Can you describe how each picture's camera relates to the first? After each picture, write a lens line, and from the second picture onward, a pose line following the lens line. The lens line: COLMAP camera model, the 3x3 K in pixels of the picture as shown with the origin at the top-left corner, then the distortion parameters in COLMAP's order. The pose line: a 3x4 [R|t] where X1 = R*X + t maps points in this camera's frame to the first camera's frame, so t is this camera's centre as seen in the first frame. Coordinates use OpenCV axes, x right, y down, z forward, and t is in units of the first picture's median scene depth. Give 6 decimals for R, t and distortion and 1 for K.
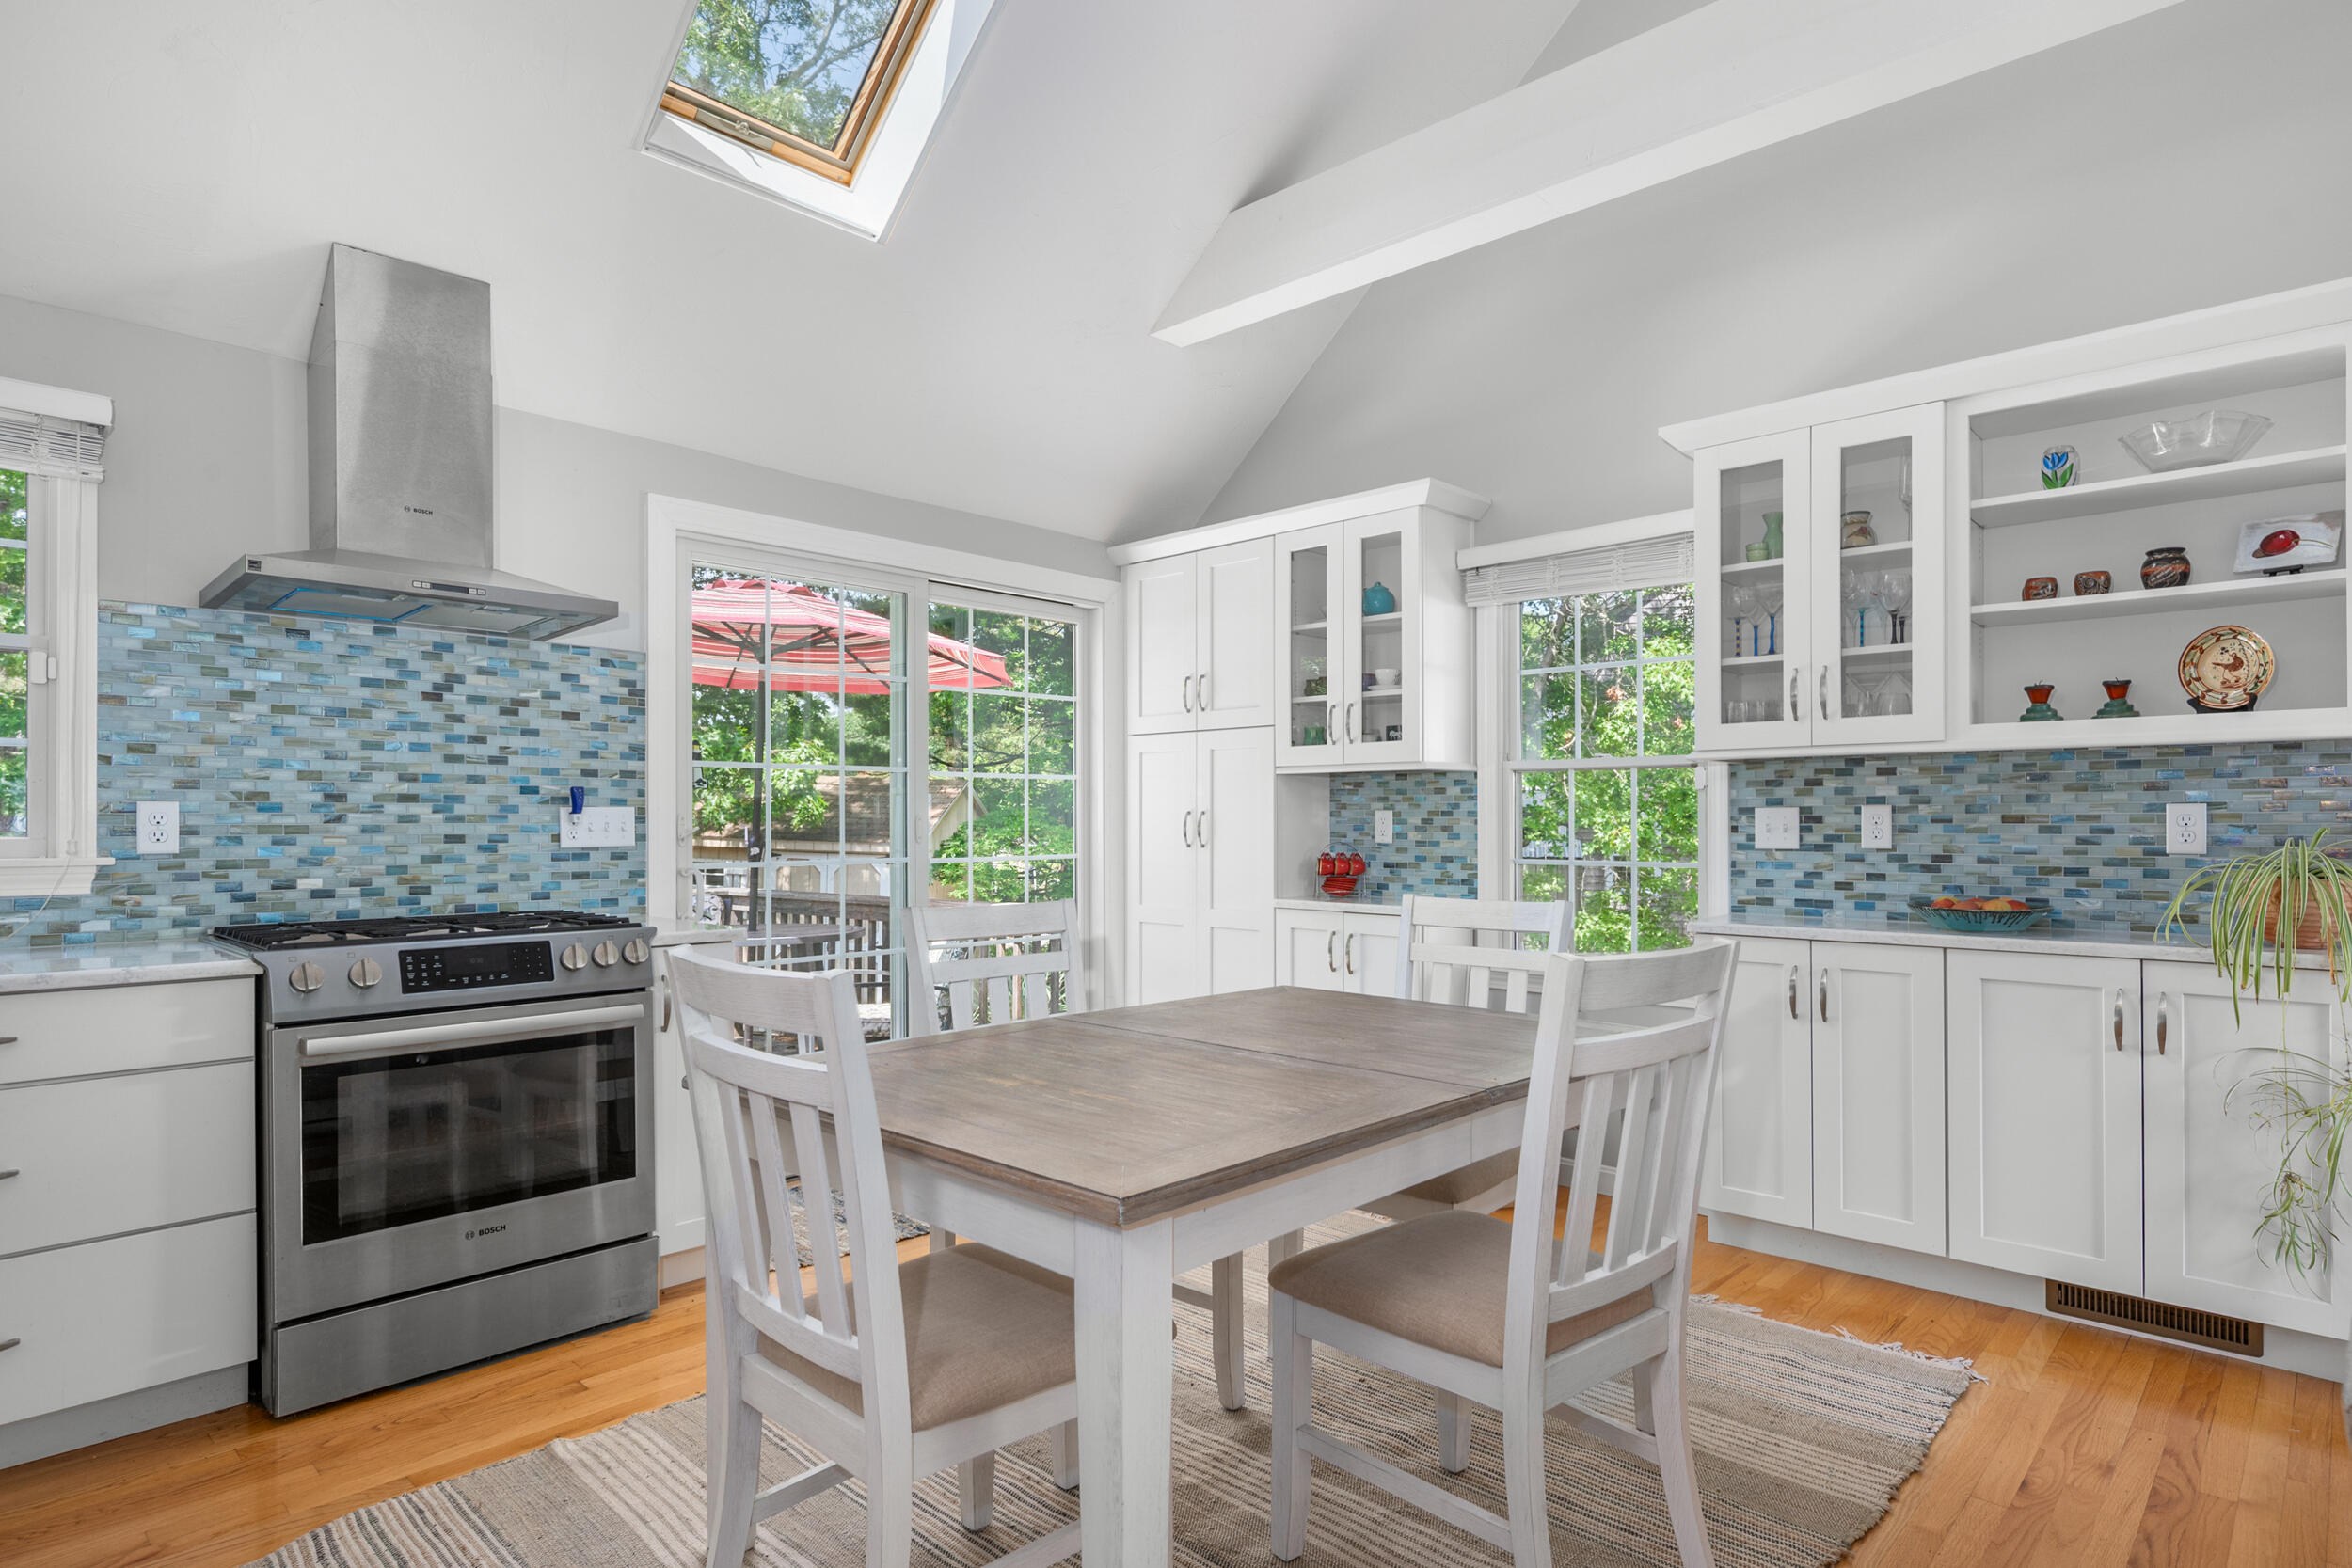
lens RADIAL K [[1261.0, 0, 1158.2], [0, 1261.0, 827.8], [0, 0, 1]] dist [0.001862, 0.000029]
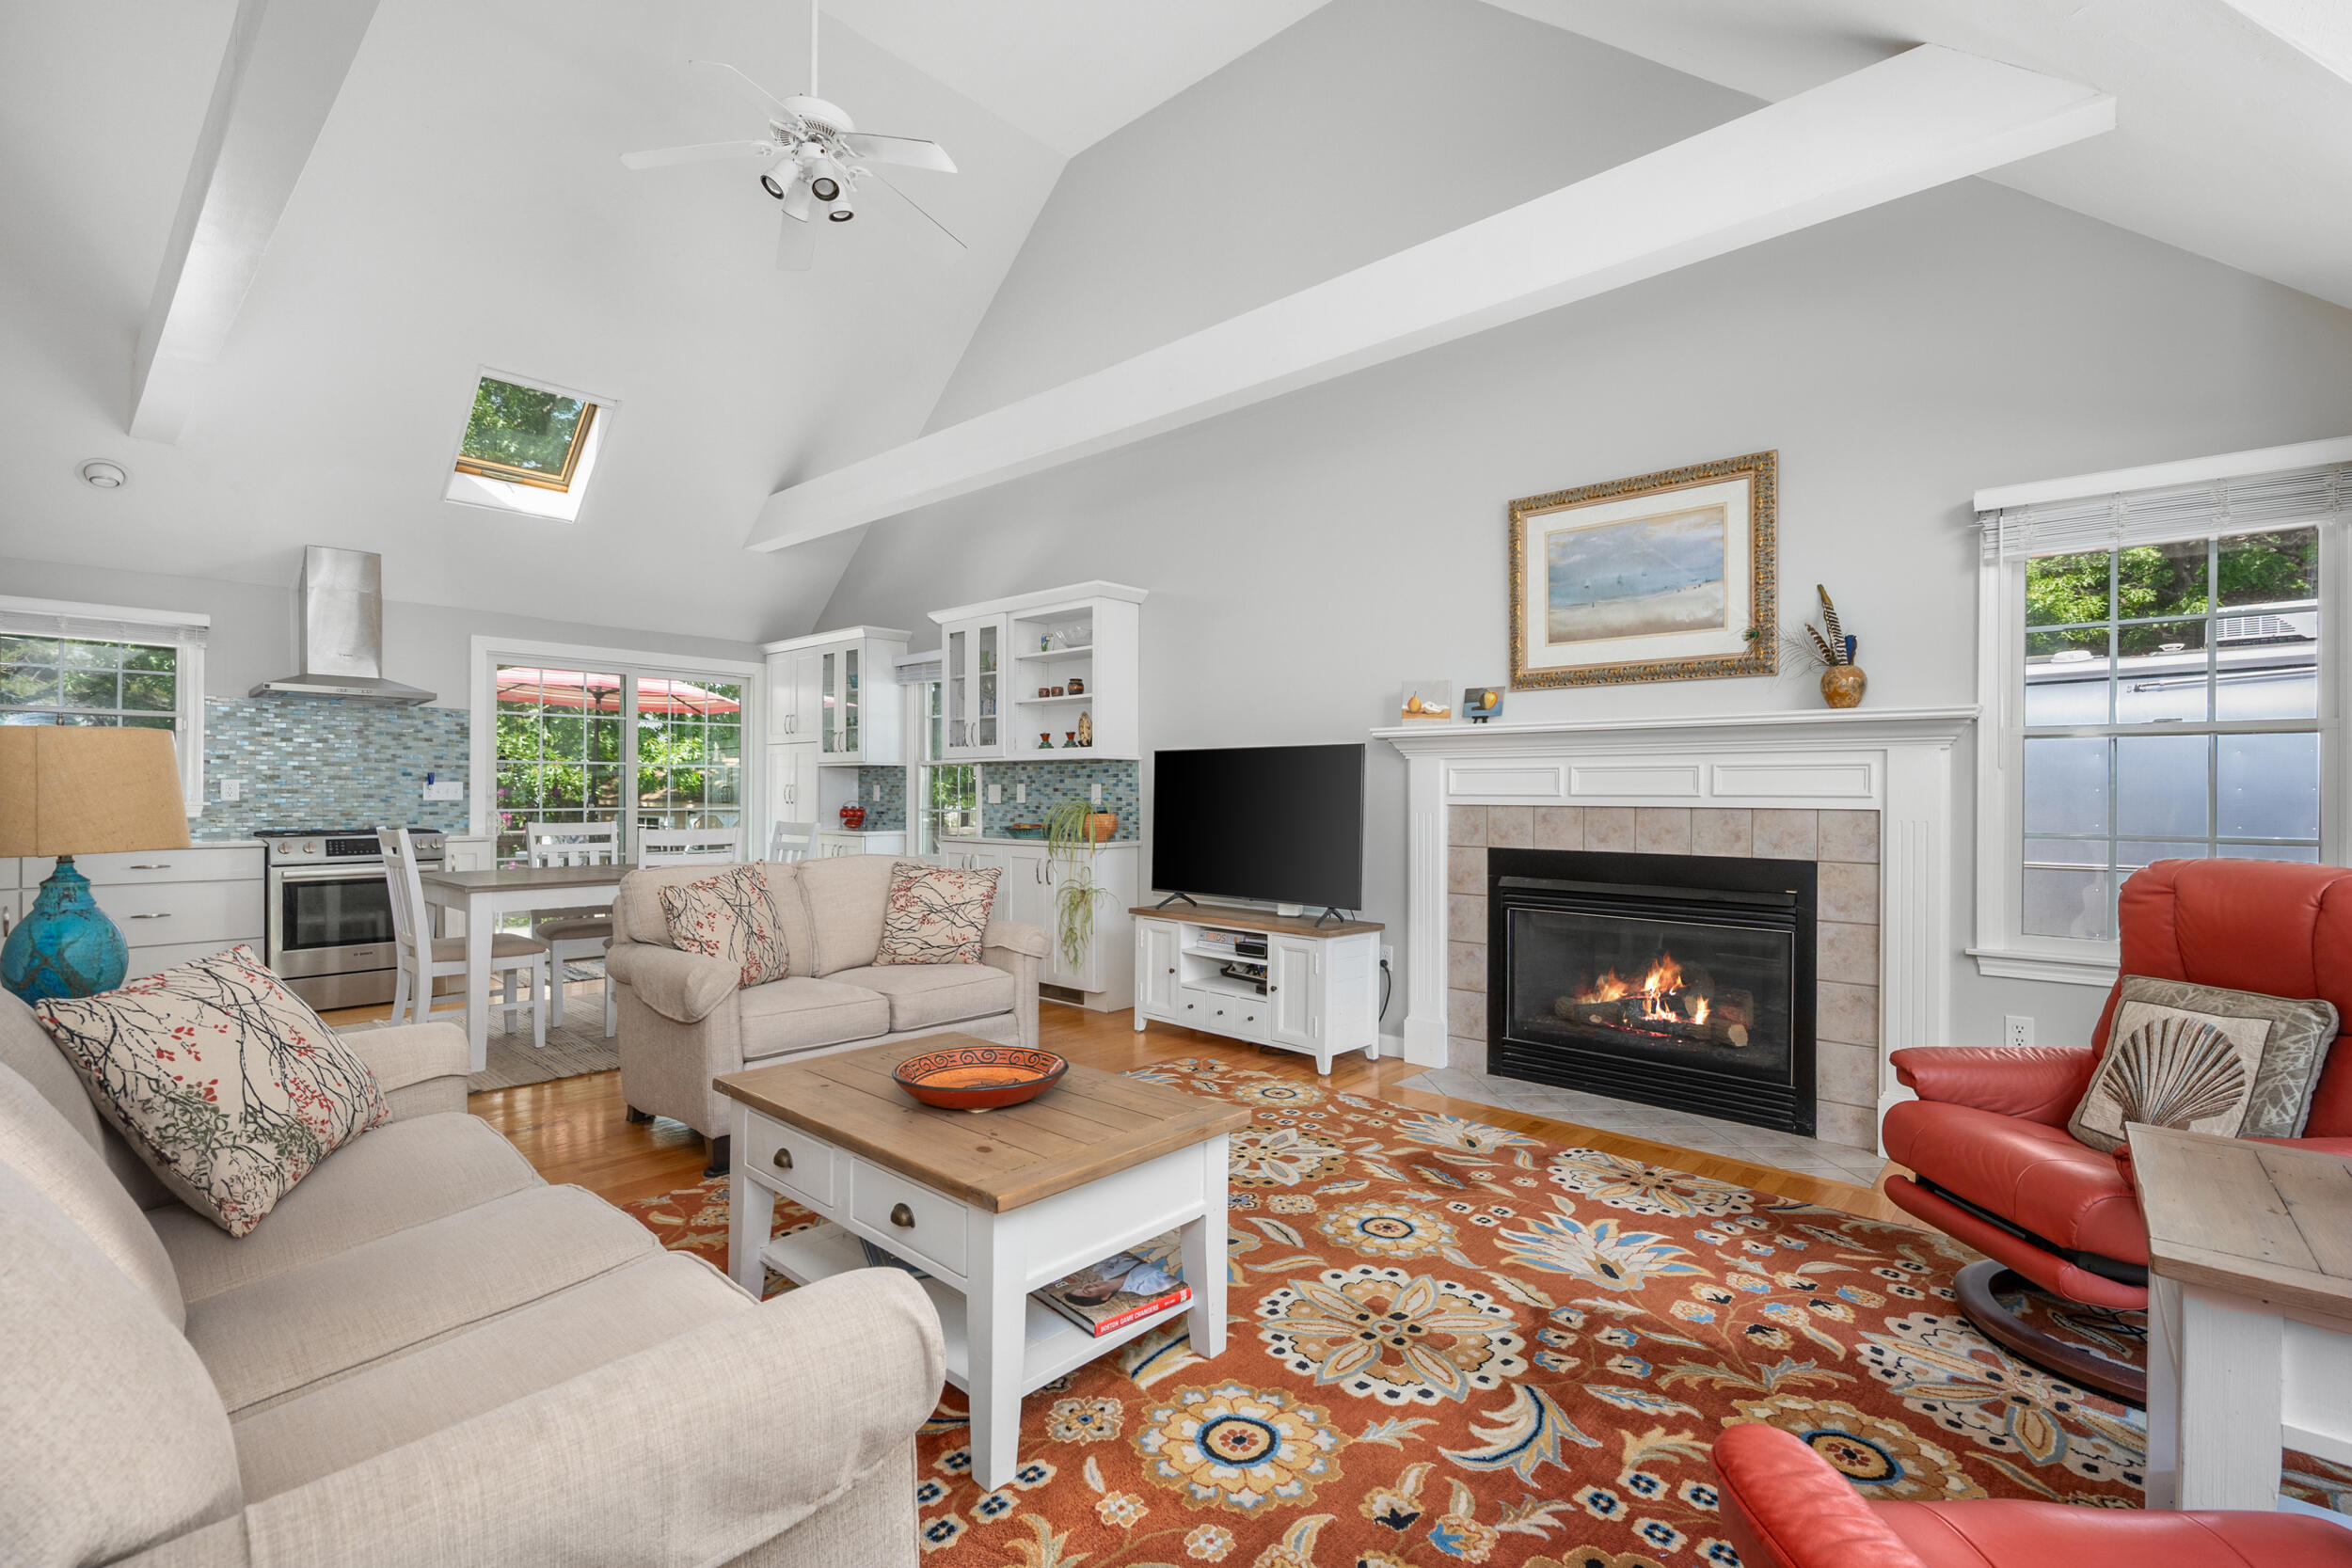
lens RADIAL K [[1076.8, 0, 1176.9], [0, 1076.8, 792.5], [0, 0, 1]] dist [0.000251, -0.000761]
pose [[0.999639, 0.003786, 0.026617, 0.808908], [-0.003596, 0.999968, -0.007188, 0.010718], [-0.026643, 0.007090, 0.999620, -0.928089]]
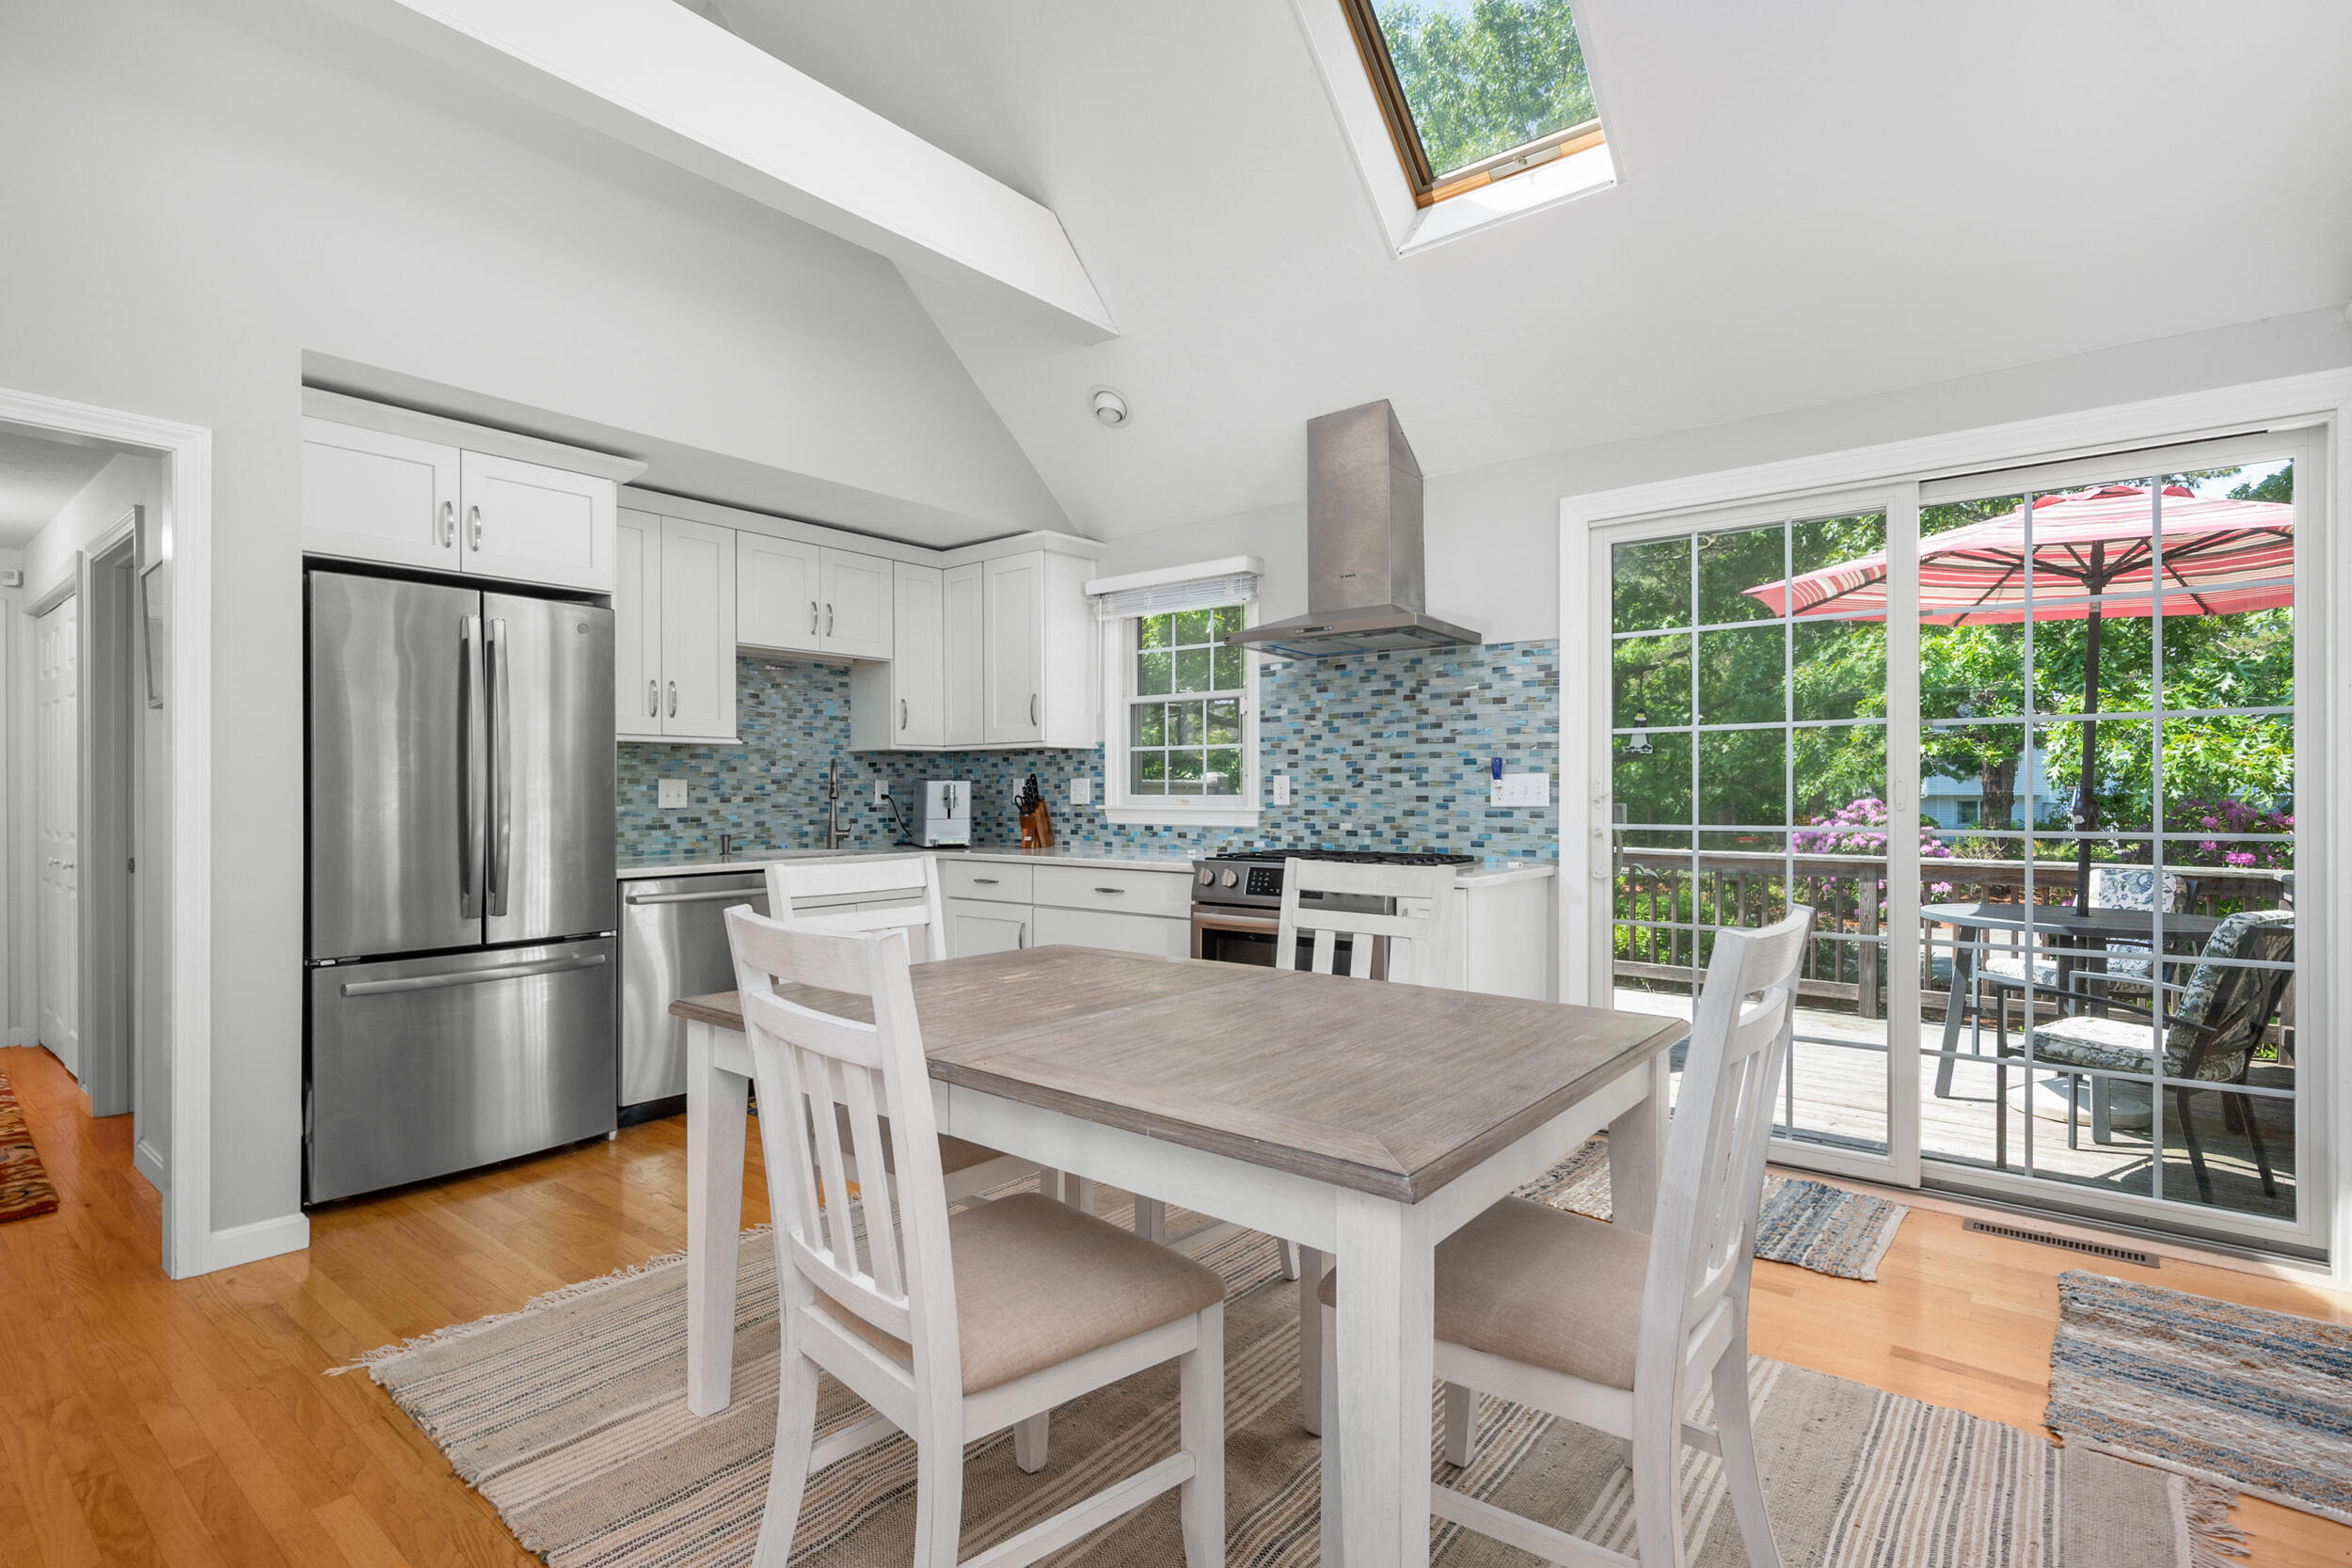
lens RADIAL K [[1076.8, 0, 1173.2], [0, 1076.8, 791.1], [0, 0, 1]] dist [0.000251, -0.000761]
pose [[0.089003, 0.001573, -0.996030, 0.586636], [-0.003260, 0.999994, 0.001288, -0.000262], [0.996026, 0.003132, 0.089007, 0.614682]]
